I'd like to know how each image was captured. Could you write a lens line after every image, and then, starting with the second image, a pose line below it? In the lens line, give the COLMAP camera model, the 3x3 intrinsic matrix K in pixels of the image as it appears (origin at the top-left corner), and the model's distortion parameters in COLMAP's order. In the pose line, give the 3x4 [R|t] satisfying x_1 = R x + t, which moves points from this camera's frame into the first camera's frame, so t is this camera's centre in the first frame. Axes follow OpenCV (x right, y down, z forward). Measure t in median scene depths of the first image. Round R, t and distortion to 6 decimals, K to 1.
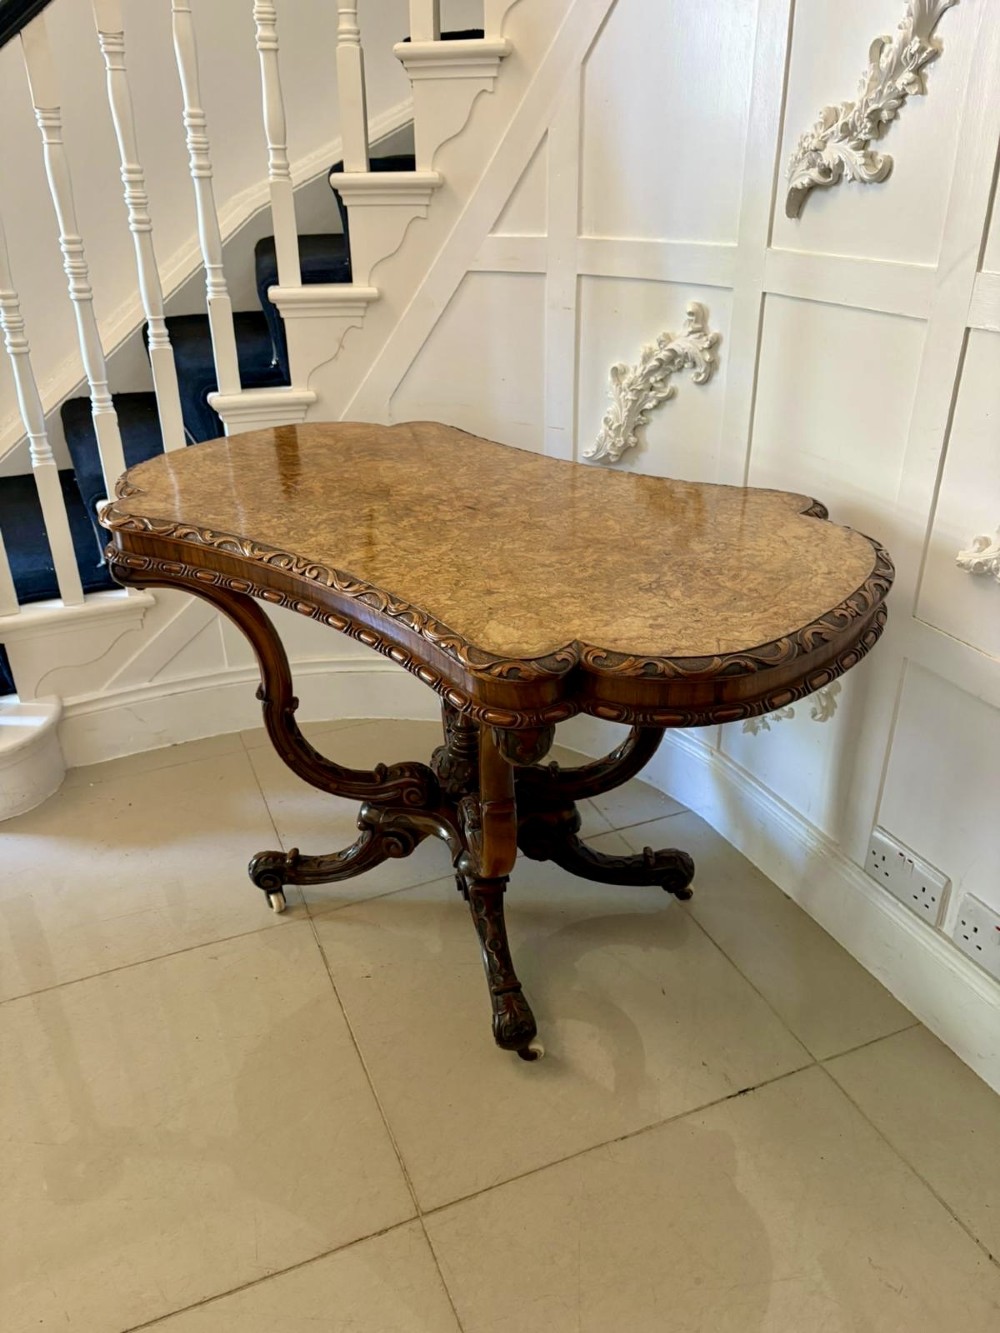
lens RADIAL K [[1005.0, 0, 503.9], [0, 1005.0, 669.0], [0, 0, 1]] dist [0.048981, -0.069507]
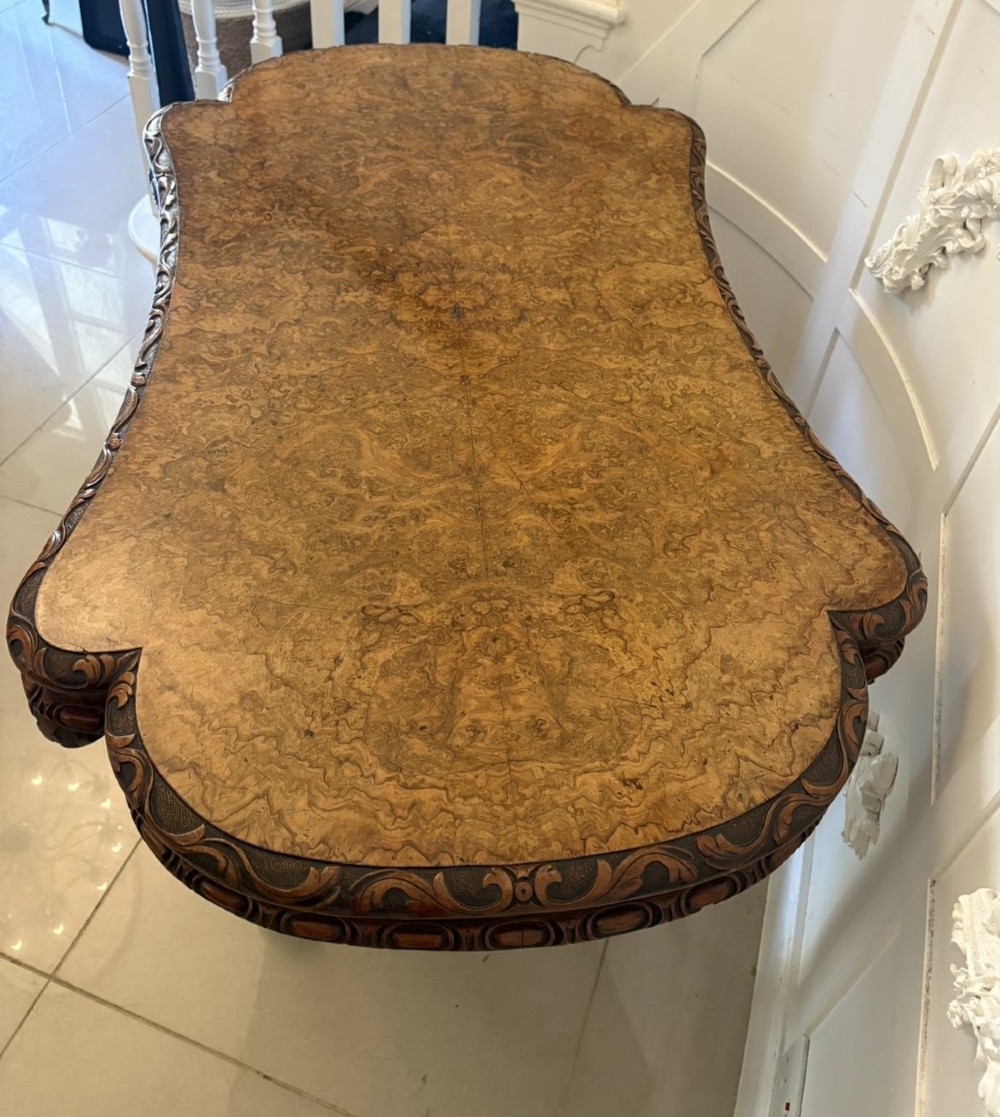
lens RADIAL K [[1037.3, 0, 518.8], [0, 1037.3, 431.0], [0, 0, 1]] dist [0.099877, -0.186531]
pose [[0.734957, 0.519493, -0.435849, 0.305892], [-0.388817, 0.849425, 0.356790, -0.314347], [0.555571, -0.092760, 0.826278, 0.364711]]
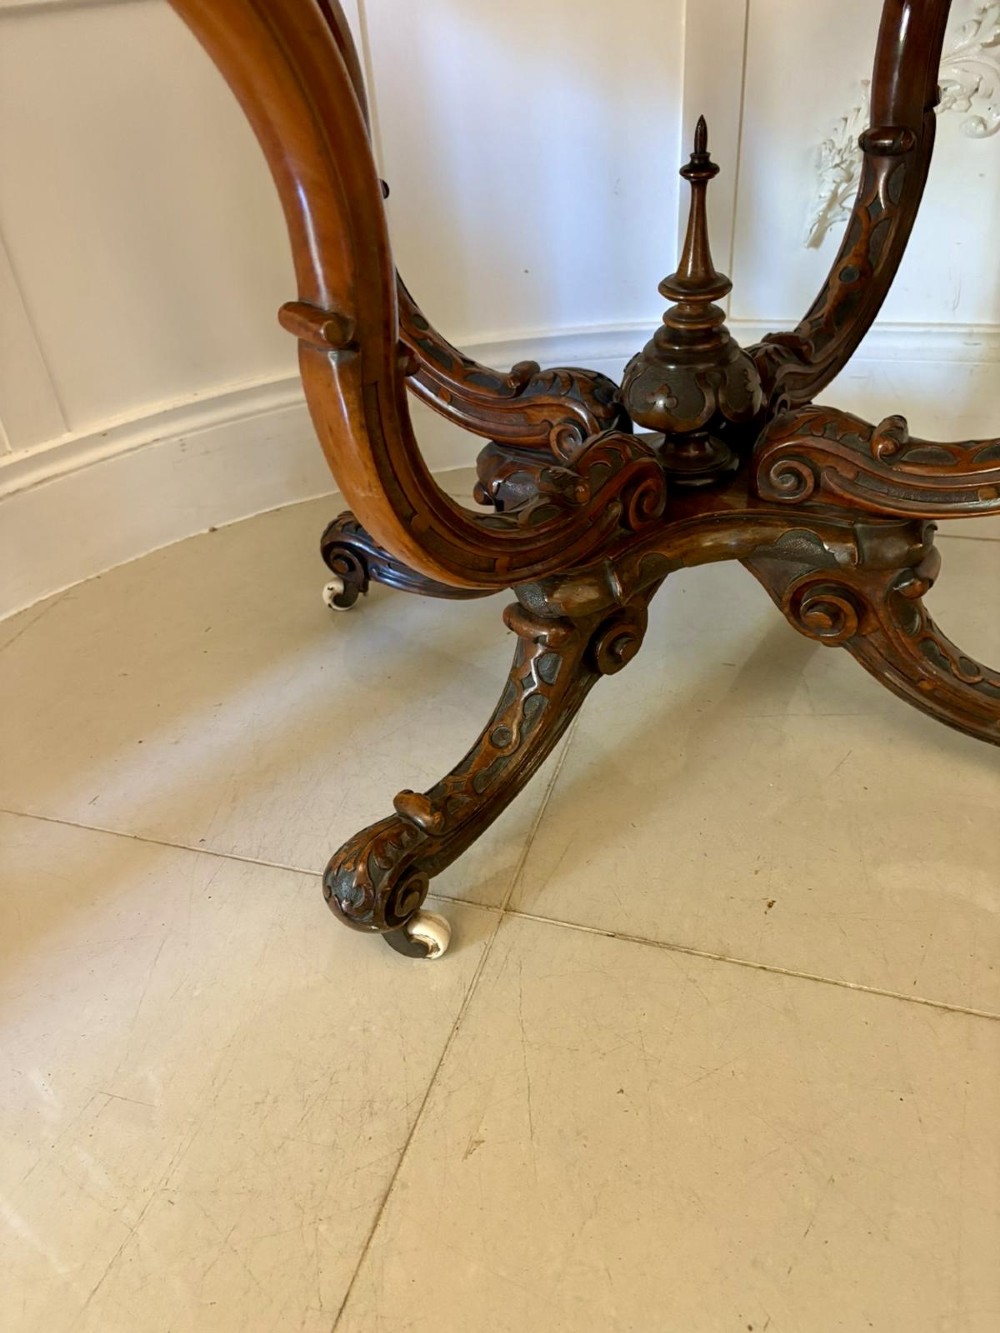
lens RADIAL K [[1015.3, 0, 500.0], [0, 1015.3, 666.5], [0, 0, 1]] dist [0.046457, -0.060590]
pose [[0.655634, -0.478995, 0.583702, -0.409789], [0.400031, 0.875978, 0.269514, 0.047554], [-0.640406, 0.056796, 0.765934, 0.713805]]
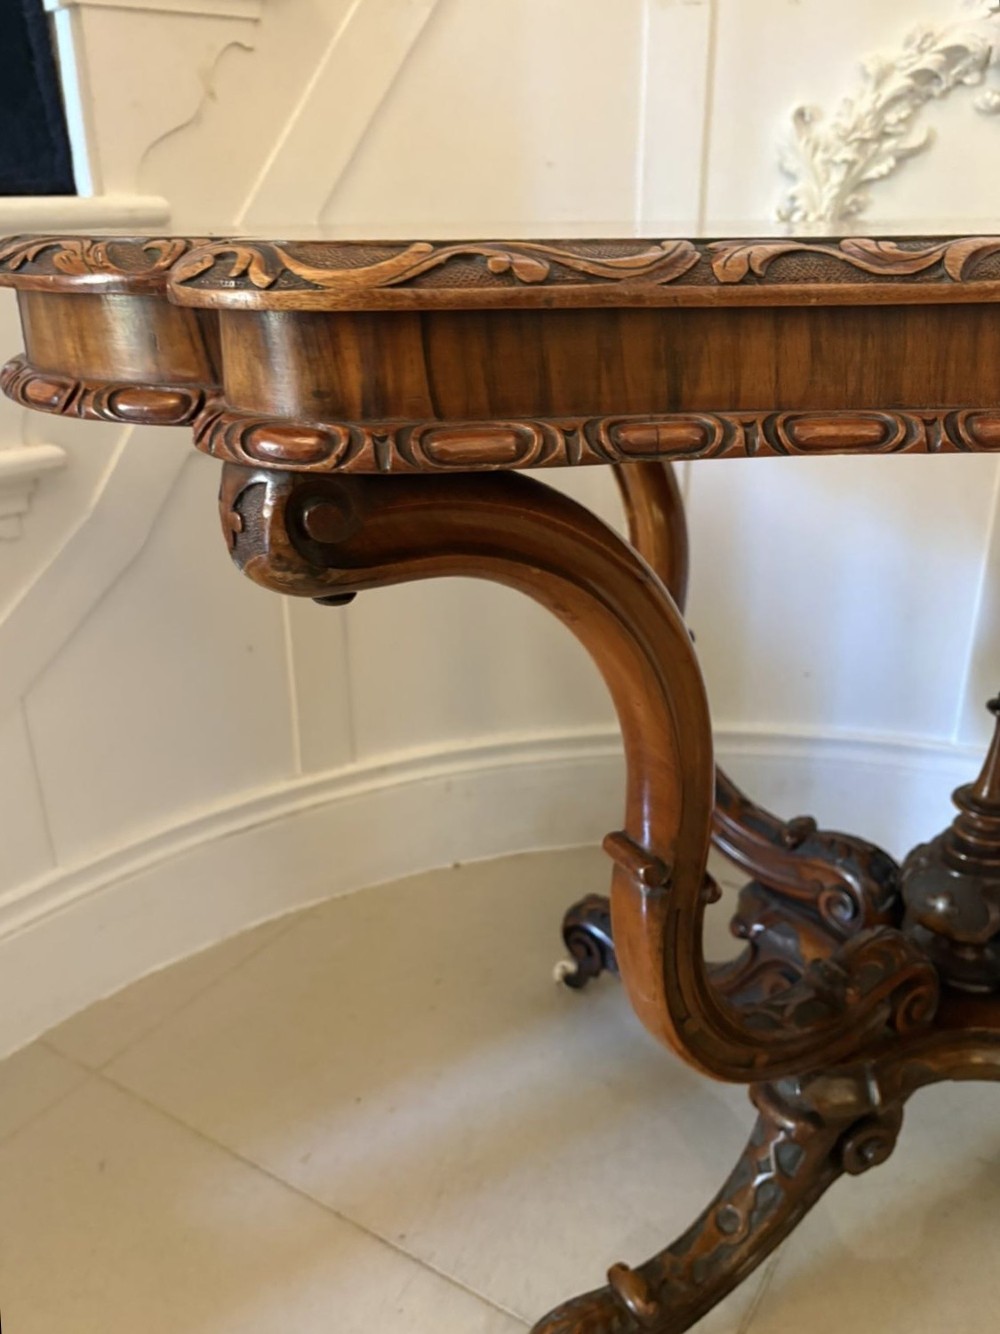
lens RADIAL K [[1093.8, 0, 500.0], [0, 1093.8, 667.0], [0, 0, 1]] dist [0.053092, -0.074378]
pose [[0.825746, -0.209366, 0.523746, -0.434917], [0.256771, 0.966294, -0.018556, -0.042424], [-0.502208, 0.149805, 0.851672, 0.678211]]
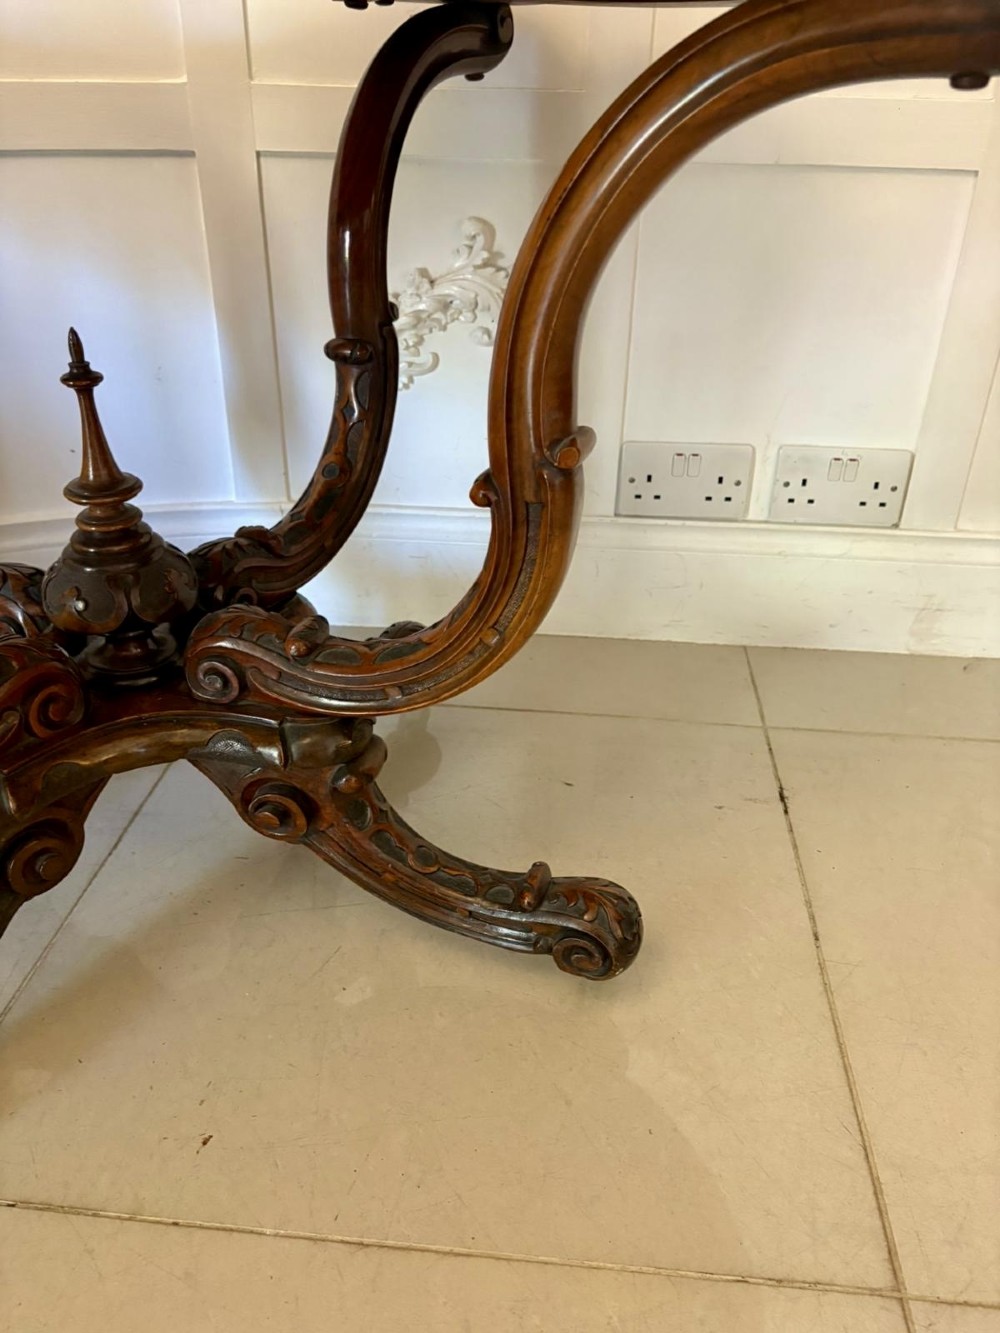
lens RADIAL K [[1015.3, 0, 500.0], [0, 1015.3, 666.5], [0, 0, 1]] dist [0.046457, -0.060590]
pose [[0.476644, -0.410107, 0.777575, -0.309789], [0.381558, 0.893369, 0.237289, 0.083081], [-0.791975, 0.183588, 0.582298, 0.623360]]
